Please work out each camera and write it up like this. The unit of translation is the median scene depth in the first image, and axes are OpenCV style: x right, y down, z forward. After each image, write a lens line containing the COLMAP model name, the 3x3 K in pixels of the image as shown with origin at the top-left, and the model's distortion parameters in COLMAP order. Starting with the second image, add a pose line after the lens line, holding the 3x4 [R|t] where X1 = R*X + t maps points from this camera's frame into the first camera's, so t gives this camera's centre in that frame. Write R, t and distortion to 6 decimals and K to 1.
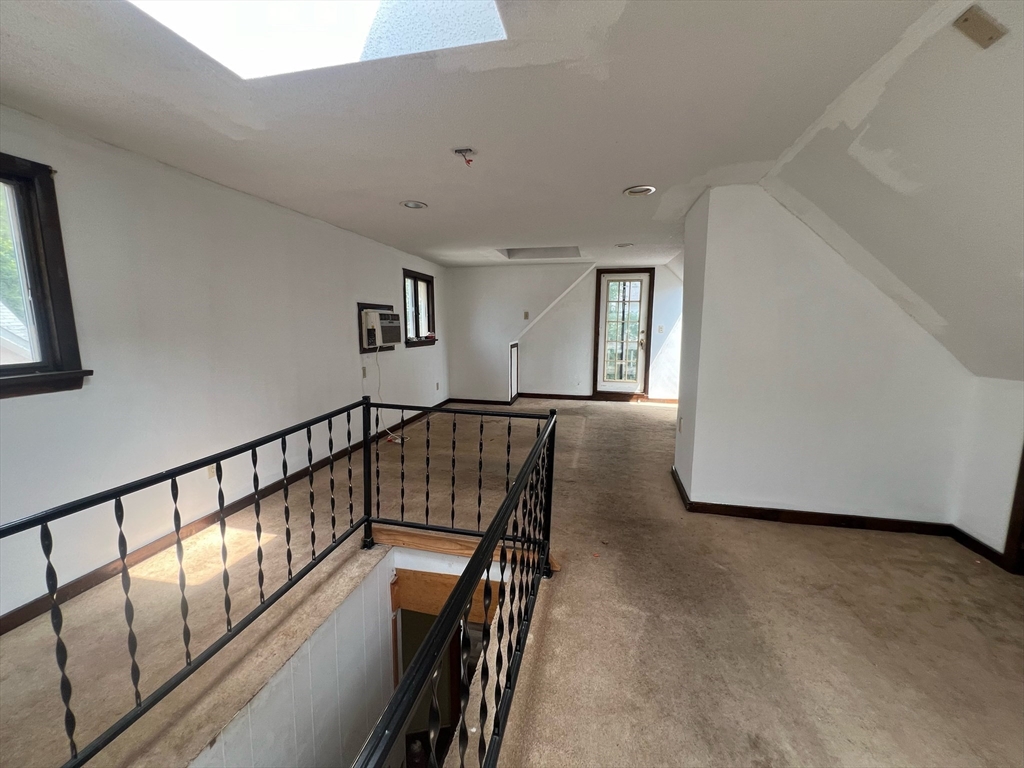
lens RADIAL K [[409.9, 0, 511.4], [0, 409.9, 384.1], [0, 0, 1]] dist [0.003357, 0.001204]
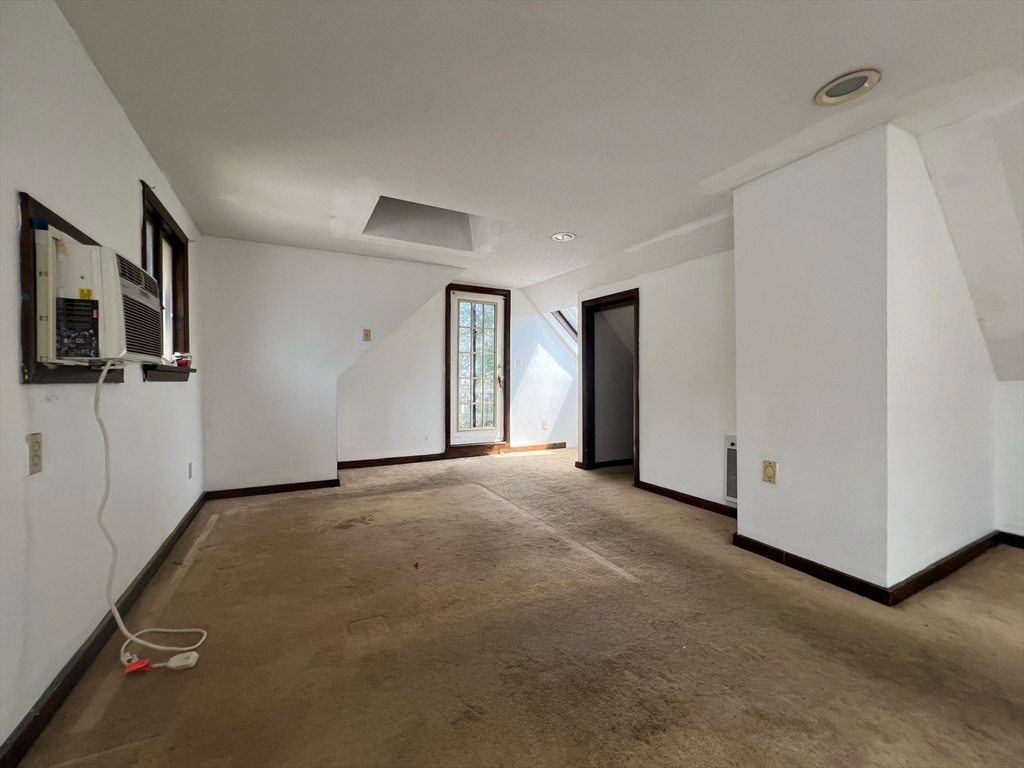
lens RADIAL K [[409.9, 0, 511.8], [0, 409.9, 379.4], [0, 0, 1]] dist [0.003357, 0.001204]
pose [[0.759954, -0.002320, 0.649973, -0.191542], [0.095655, 0.989505, -0.108309, -0.011002], [-0.642900, 0.144483, 0.752200, 0.378664]]
